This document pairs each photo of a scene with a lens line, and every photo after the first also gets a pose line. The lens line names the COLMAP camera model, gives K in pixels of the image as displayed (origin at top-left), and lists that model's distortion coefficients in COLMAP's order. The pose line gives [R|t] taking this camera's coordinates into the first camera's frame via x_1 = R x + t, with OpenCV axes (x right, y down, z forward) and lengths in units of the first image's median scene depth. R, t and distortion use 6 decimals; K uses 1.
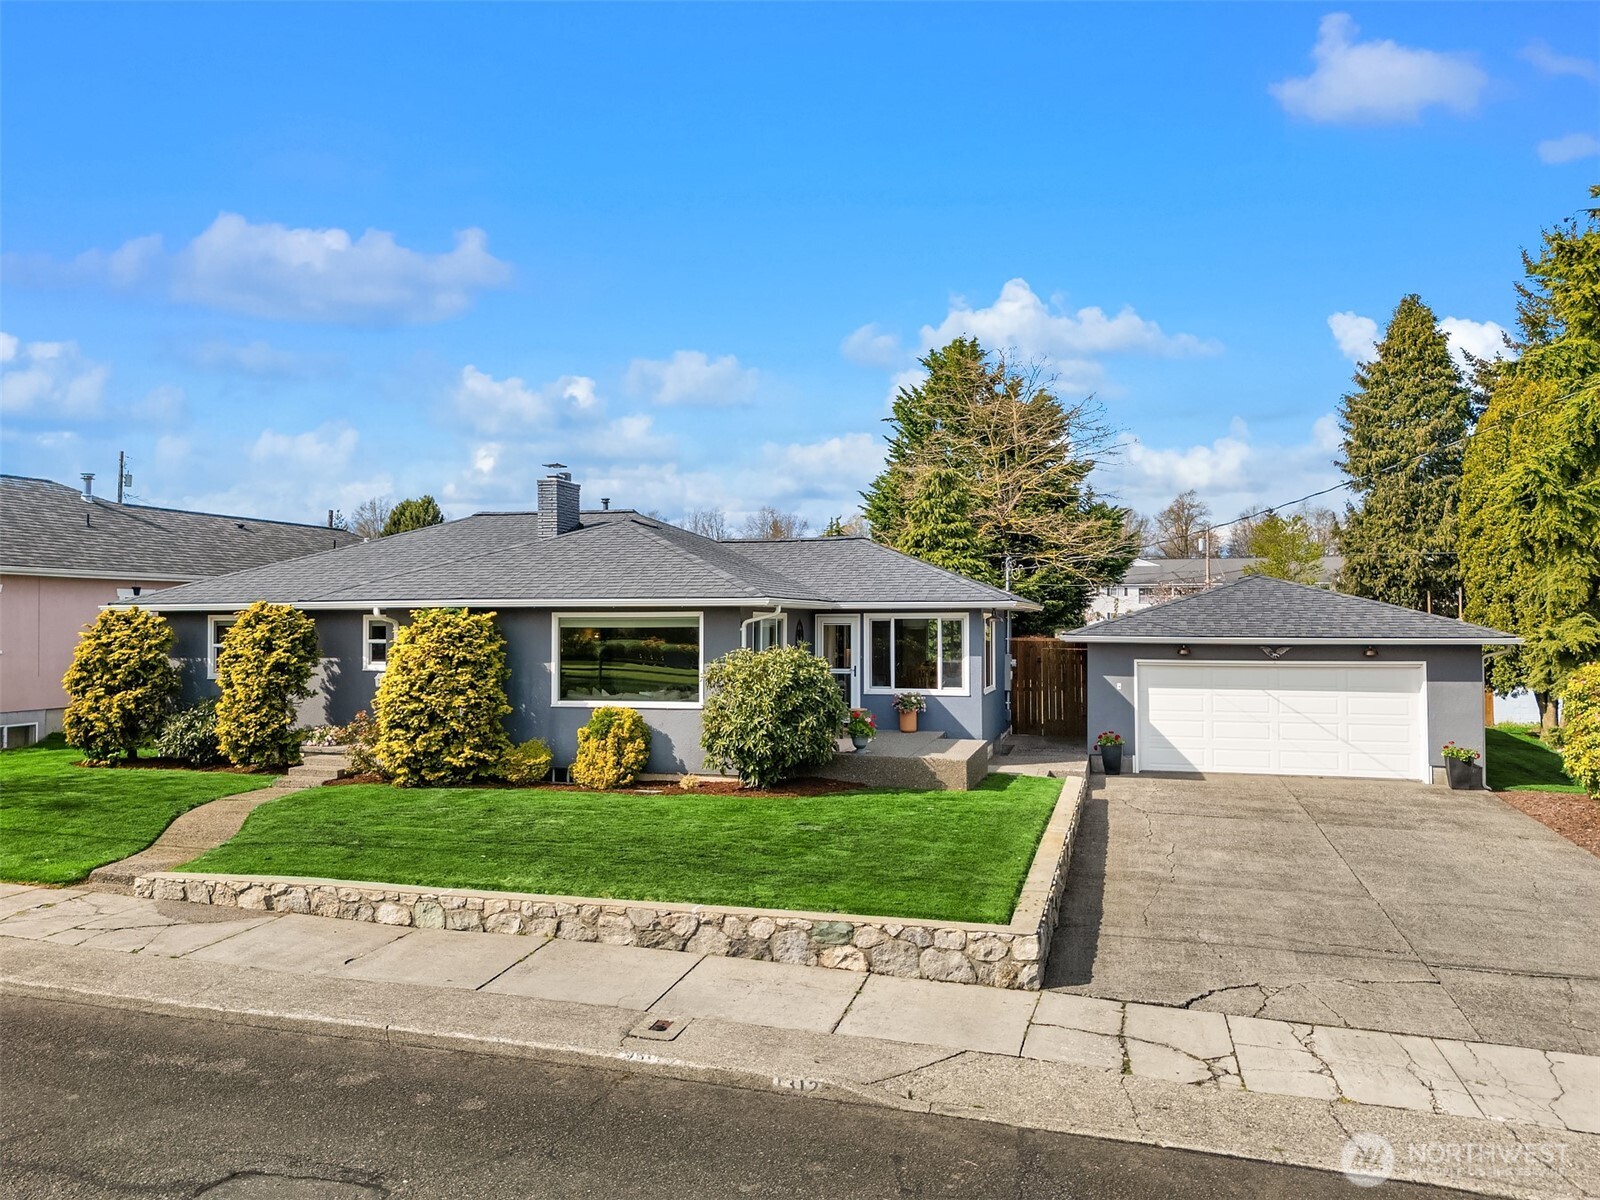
lens RADIAL K [[1178.9, 0, 794.1], [0, 1178.9, 590.4], [0, 0, 1]] dist [0.070407, -0.047703]
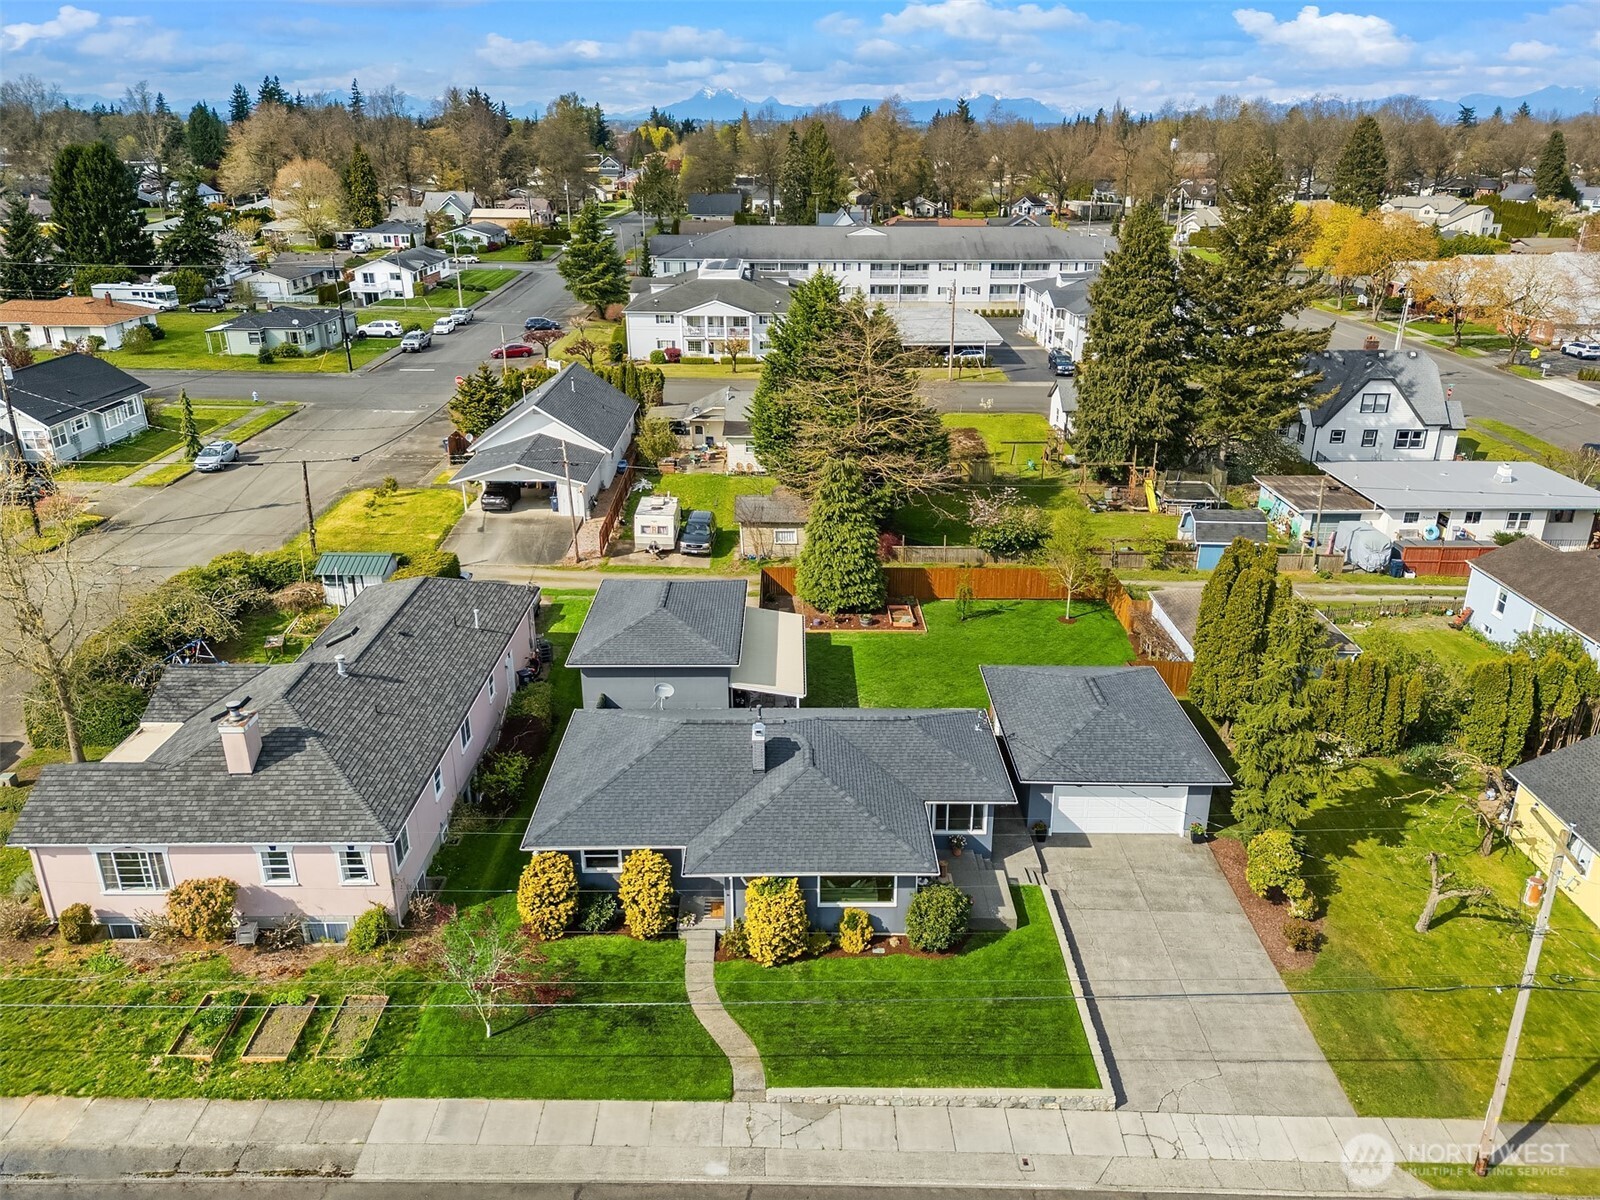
lens RADIAL K [[1178.9, 0, 794.1], [0, 1178.9, 590.4], [0, 0, 1]] dist [0.070407, -0.047703]
pose [[0.963298, -0.099572, 0.249283, -0.619689], [-0.002885, 0.924763, 0.380532, -1.048766], [-0.268418, -0.367286, 0.890535, -0.538066]]
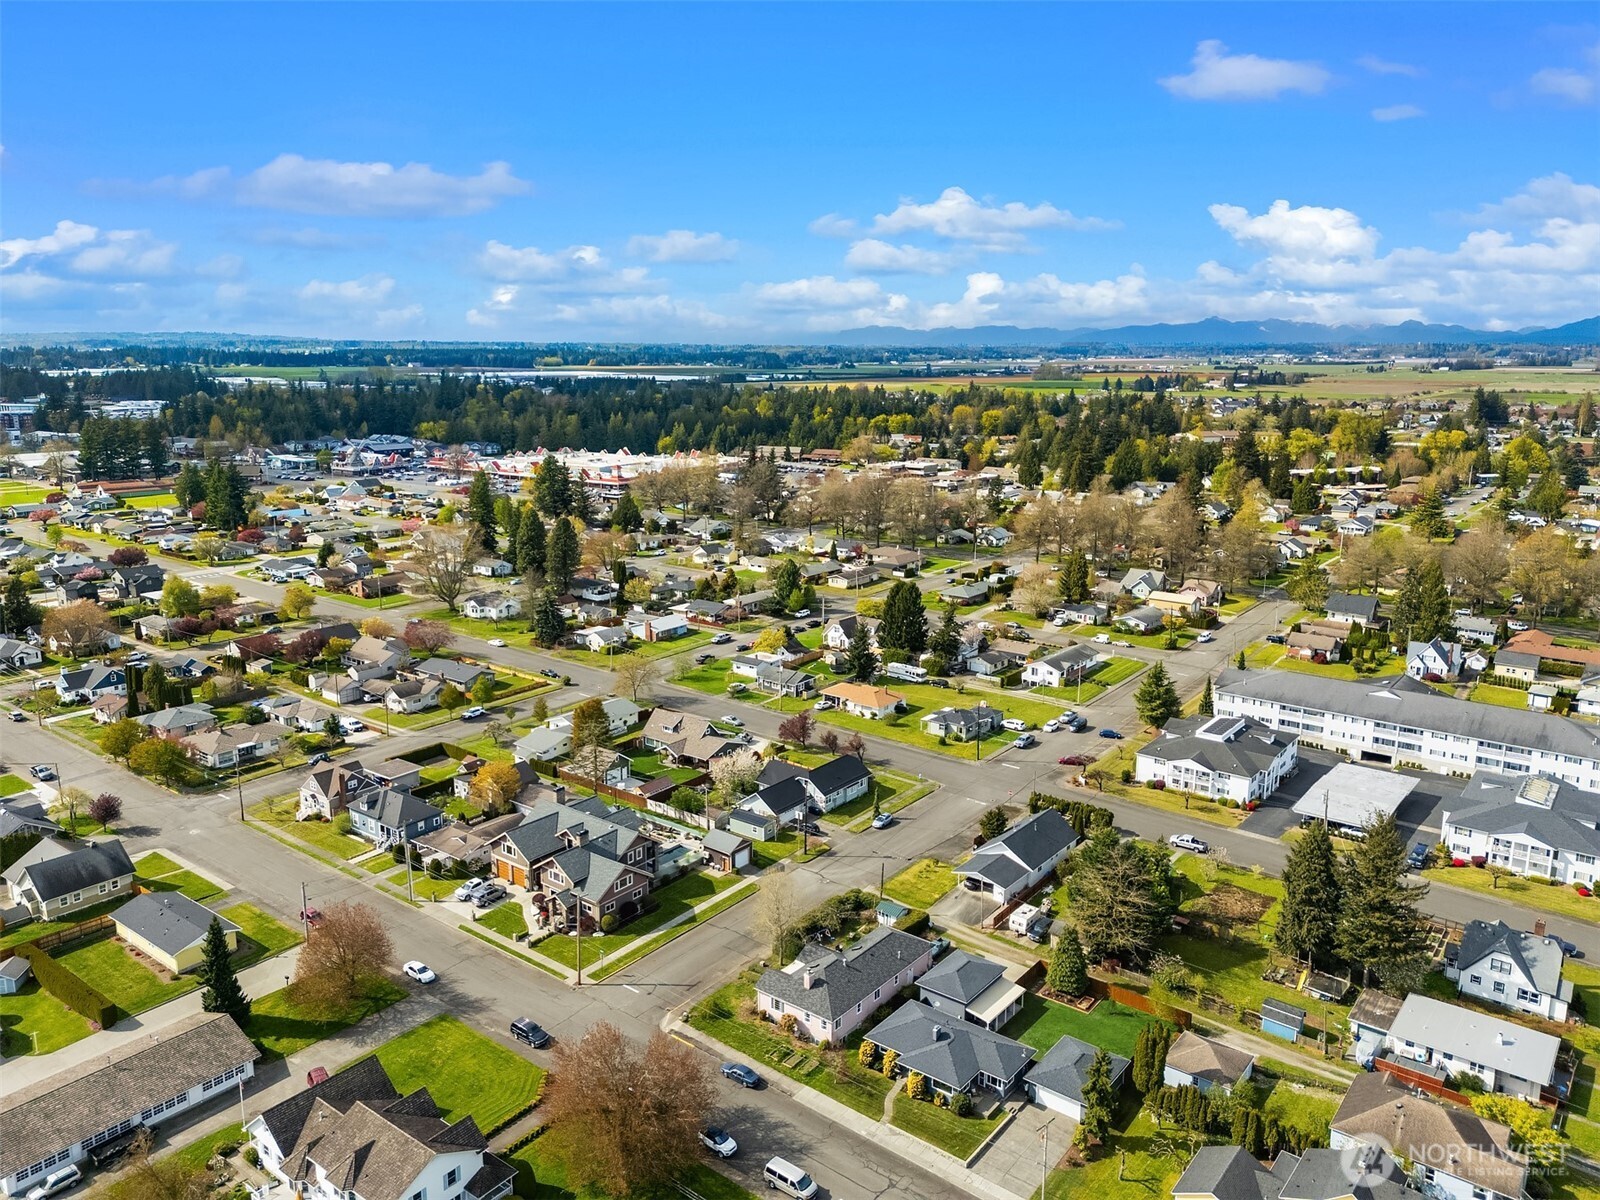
lens RADIAL K [[1178.9, 0, 794.1], [0, 1178.9, 590.4], [0, 0, 1]] dist [0.070407, -0.047703]
pose [[0.920125, 0.070754, -0.385181, 1.322670], [0.019517, 0.974037, 0.225545, -3.743308], [0.391139, -0.215047, 0.894855, -4.253065]]
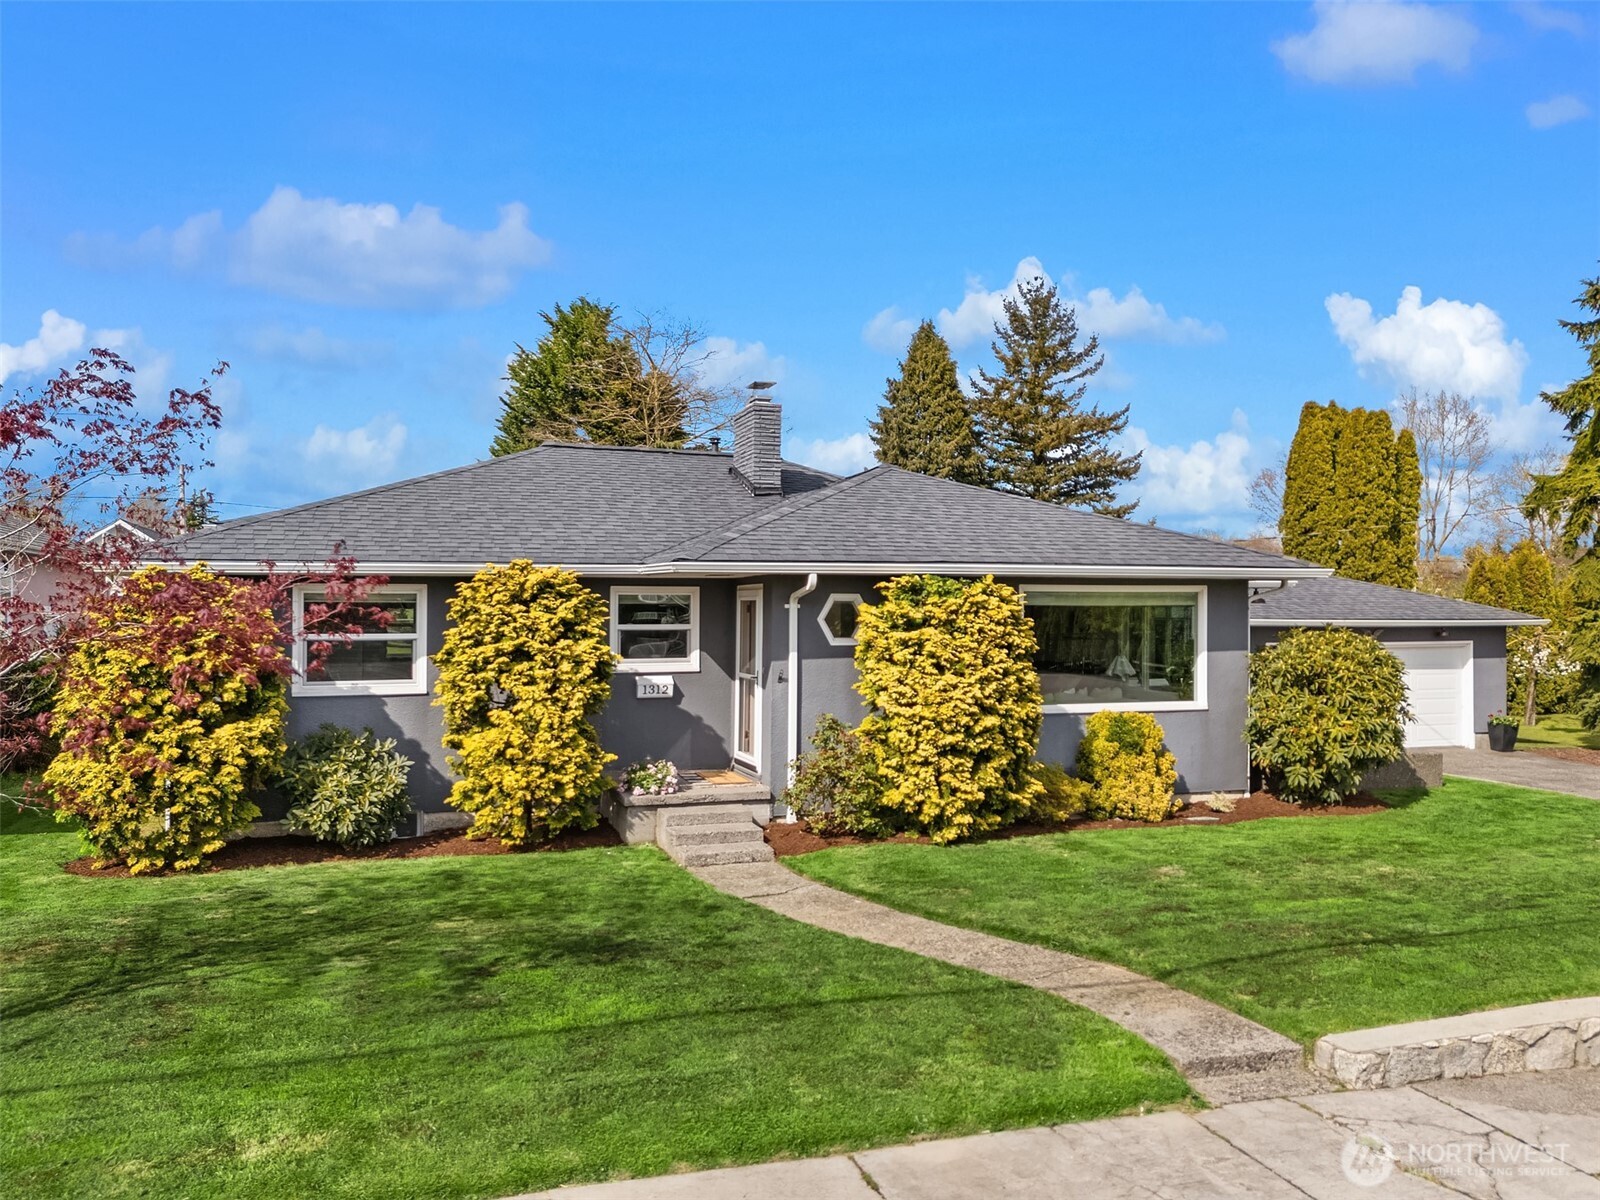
lens RADIAL K [[1178.9, 0, 794.1], [0, 1178.9, 590.4], [0, 0, 1]] dist [0.070407, -0.047703]
pose [[0.830580, 0.012269, 0.556763, -0.643856], [-0.014624, 0.999893, -0.000217, 0.021462], [-0.556707, -0.007962, 0.830671, 0.420129]]
